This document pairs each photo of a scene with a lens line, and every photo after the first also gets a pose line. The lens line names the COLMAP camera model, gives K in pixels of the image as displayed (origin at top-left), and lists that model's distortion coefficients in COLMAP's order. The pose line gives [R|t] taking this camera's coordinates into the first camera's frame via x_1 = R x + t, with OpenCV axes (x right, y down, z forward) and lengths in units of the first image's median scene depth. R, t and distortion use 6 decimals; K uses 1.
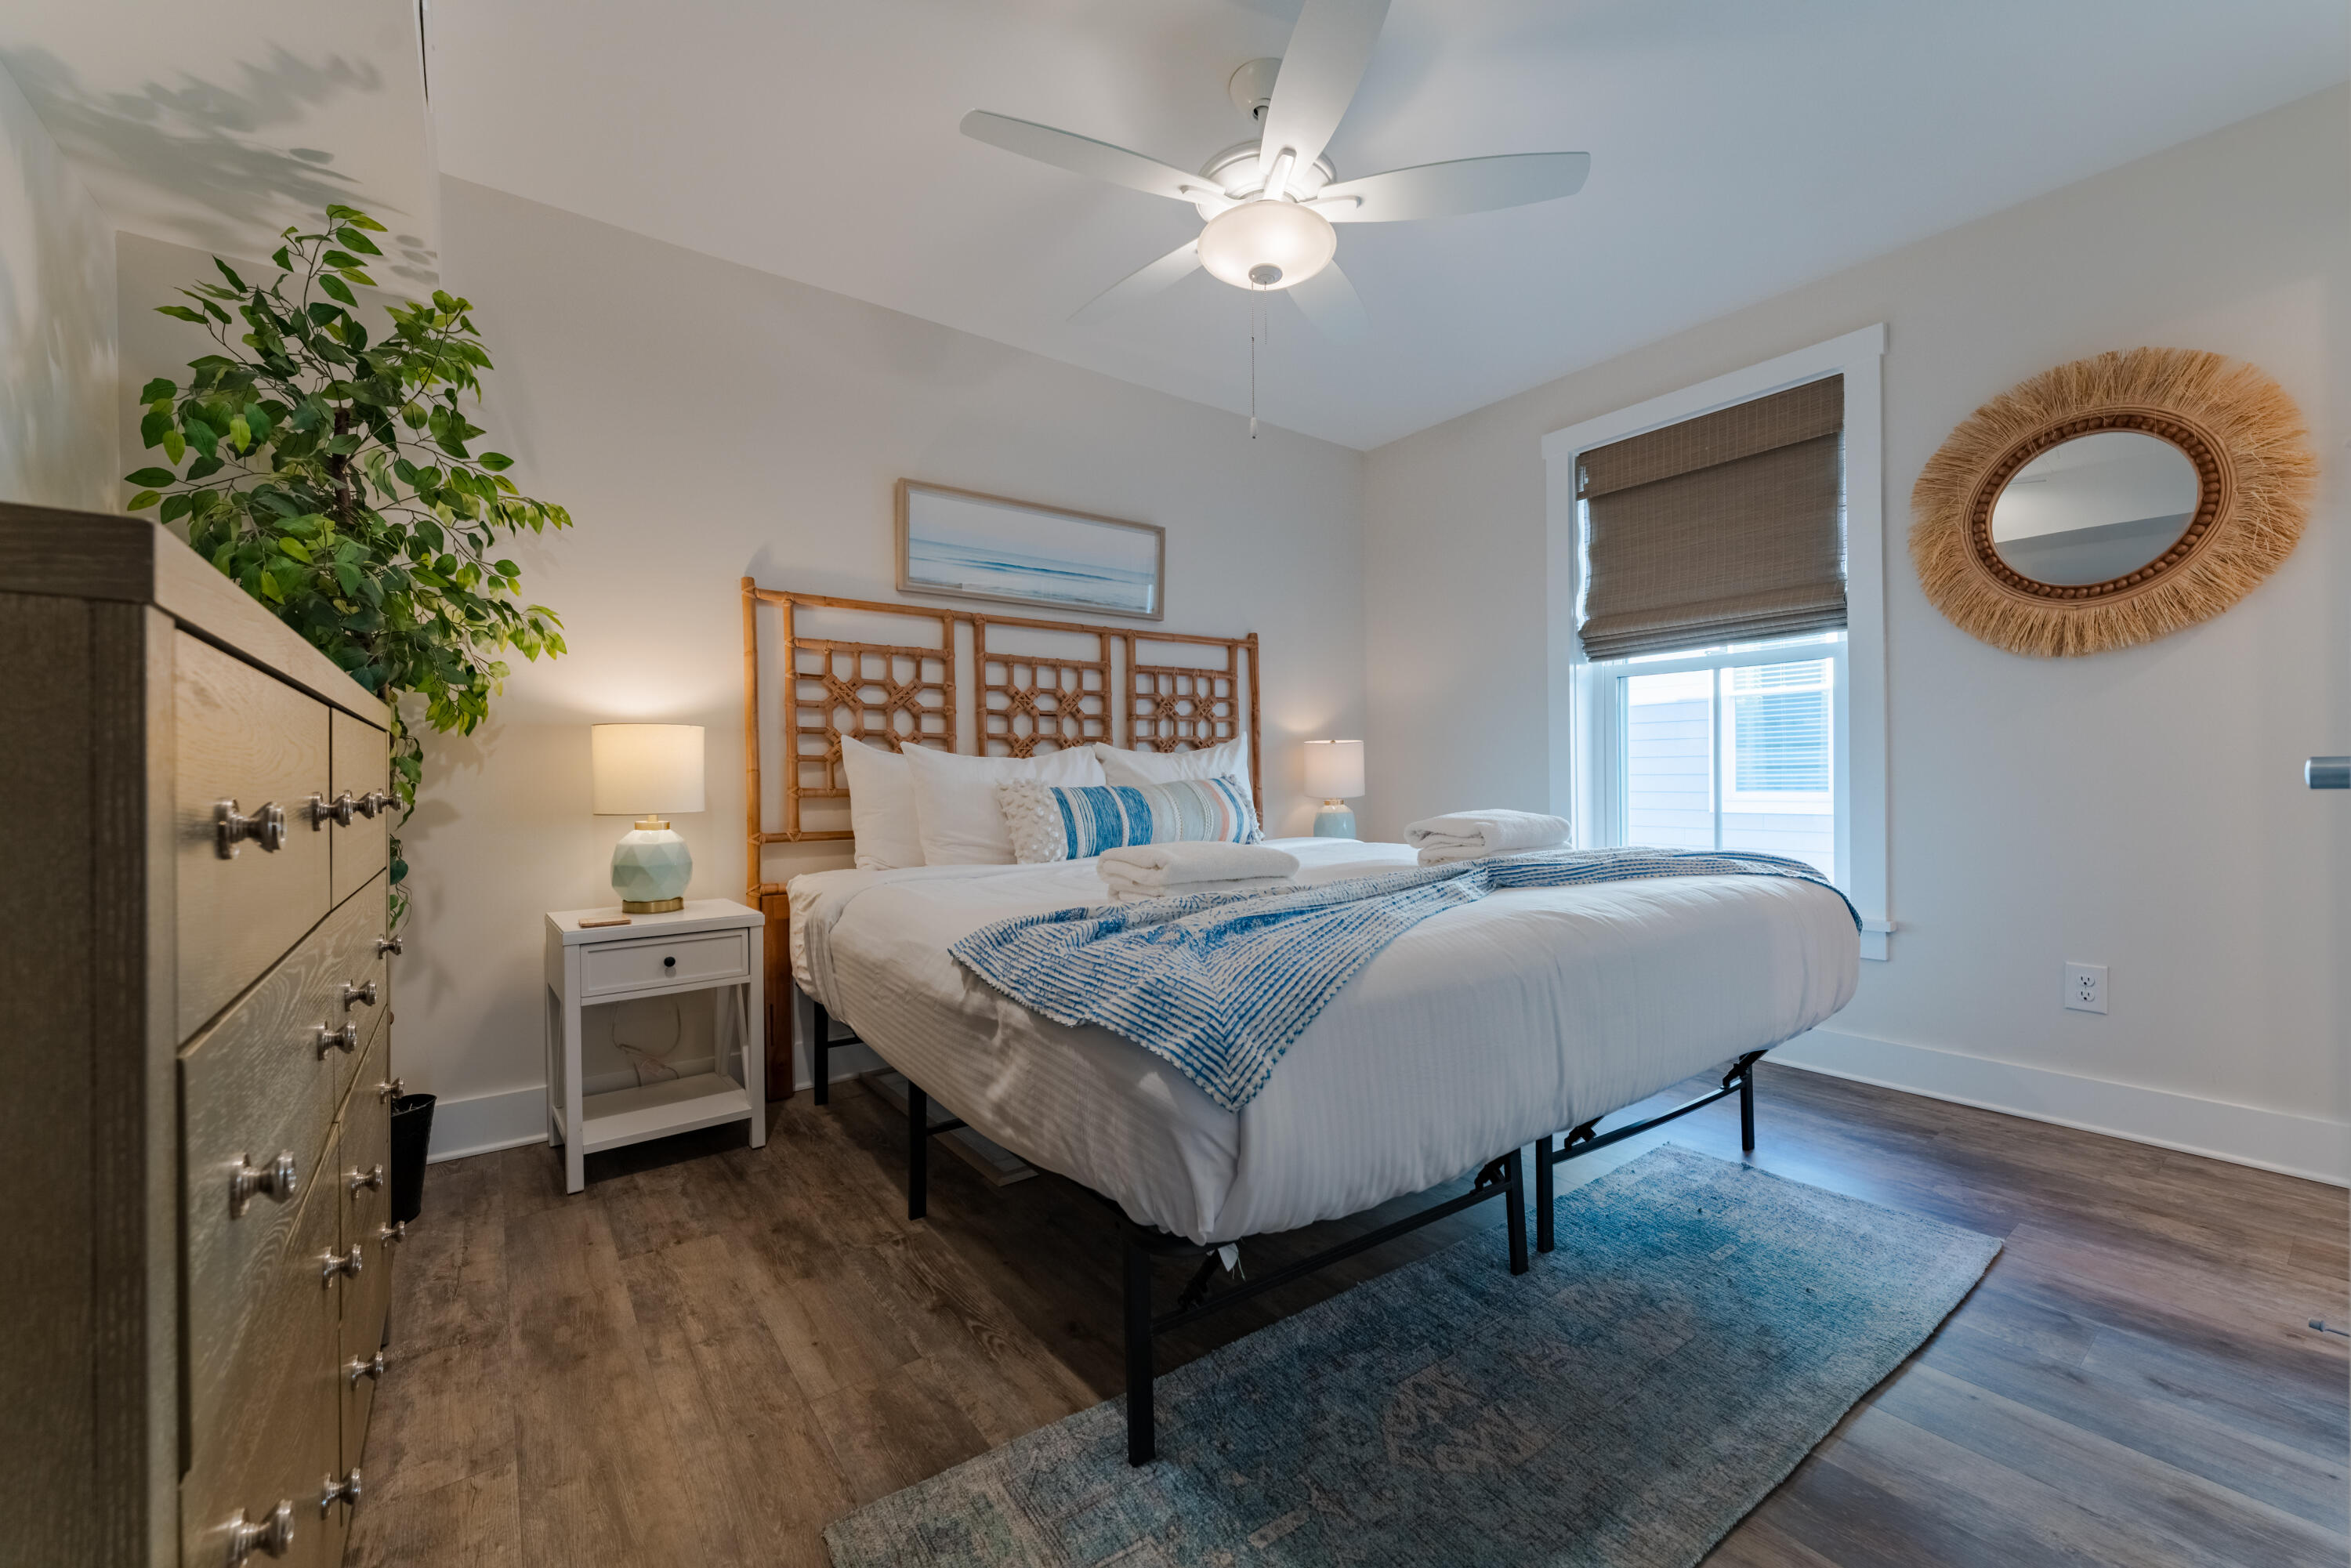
lens RADIAL K [[947.7, 0, 1179.5], [0, 947.7, 788.2], [0, 0, 1]] dist [-0.011471, 0.001686]
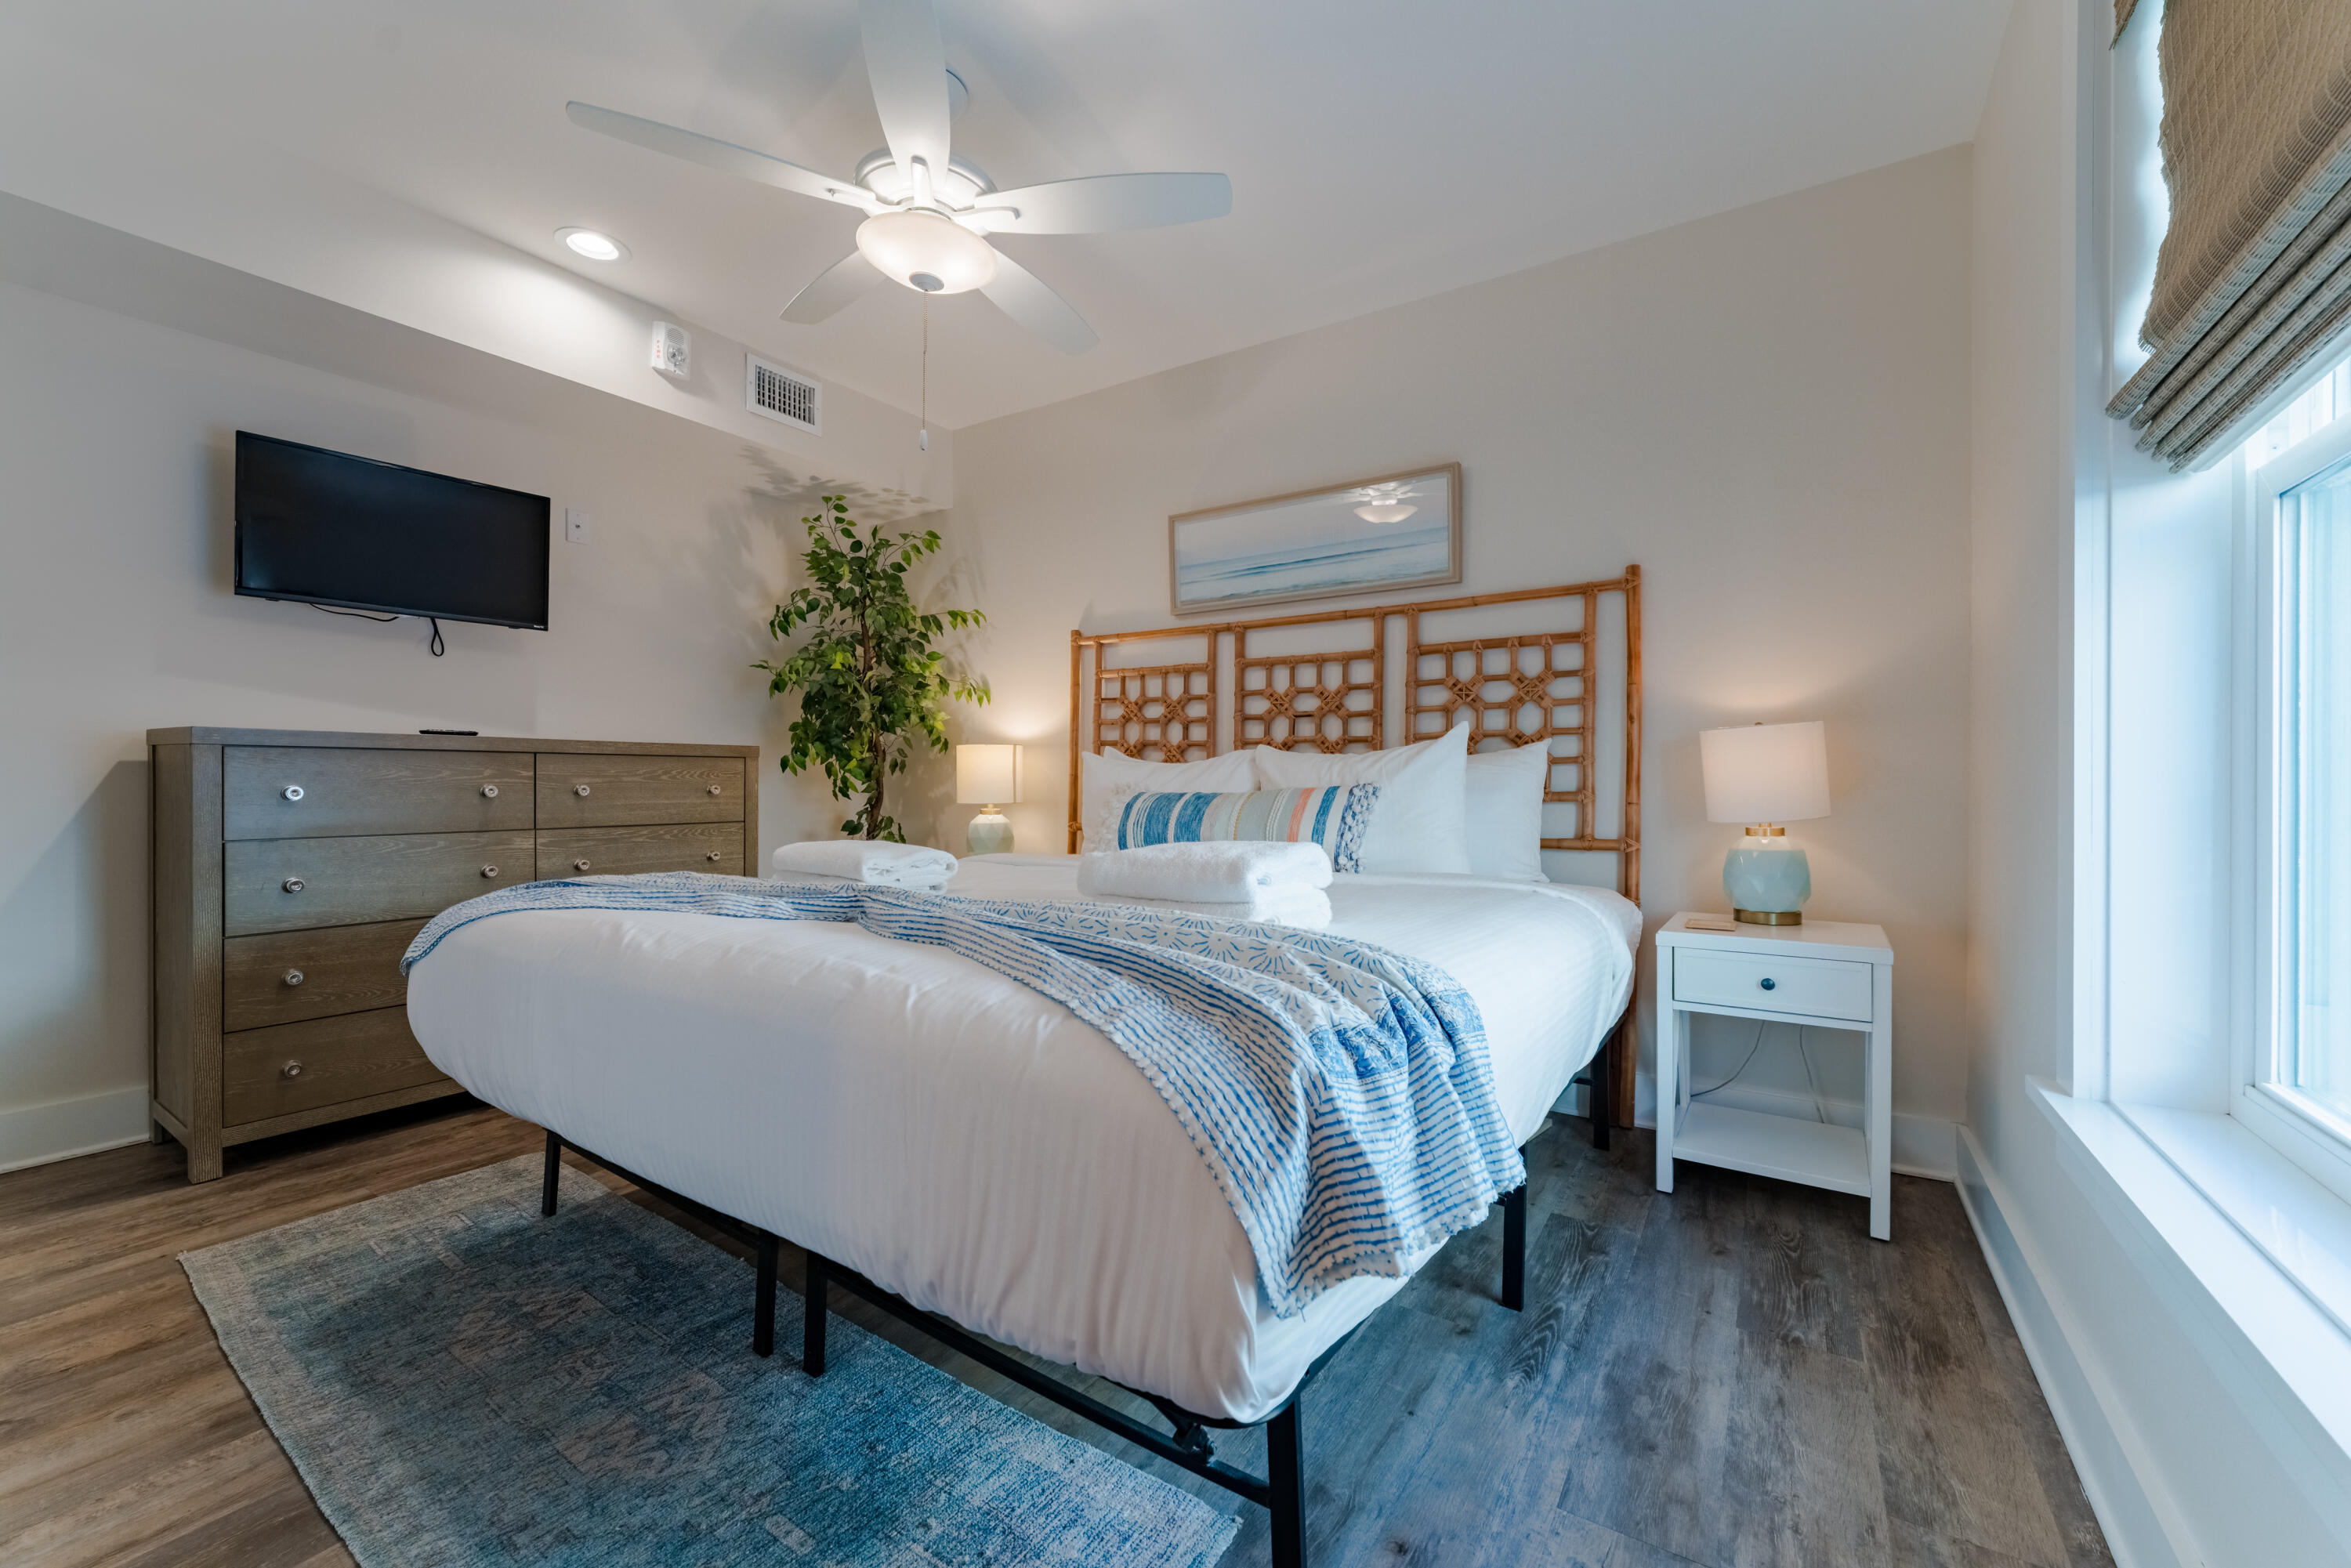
lens RADIAL K [[947.7, 0, 1137.0], [0, 947.7, 768.7], [0, 0, 1]] dist [-0.011471, 0.001686]
pose [[0.314181, -0.010112, -0.949309, 0.718121], [-0.020335, 0.999642, -0.017378, -0.006393], [0.949145, 0.024764, 0.313863, 0.580958]]
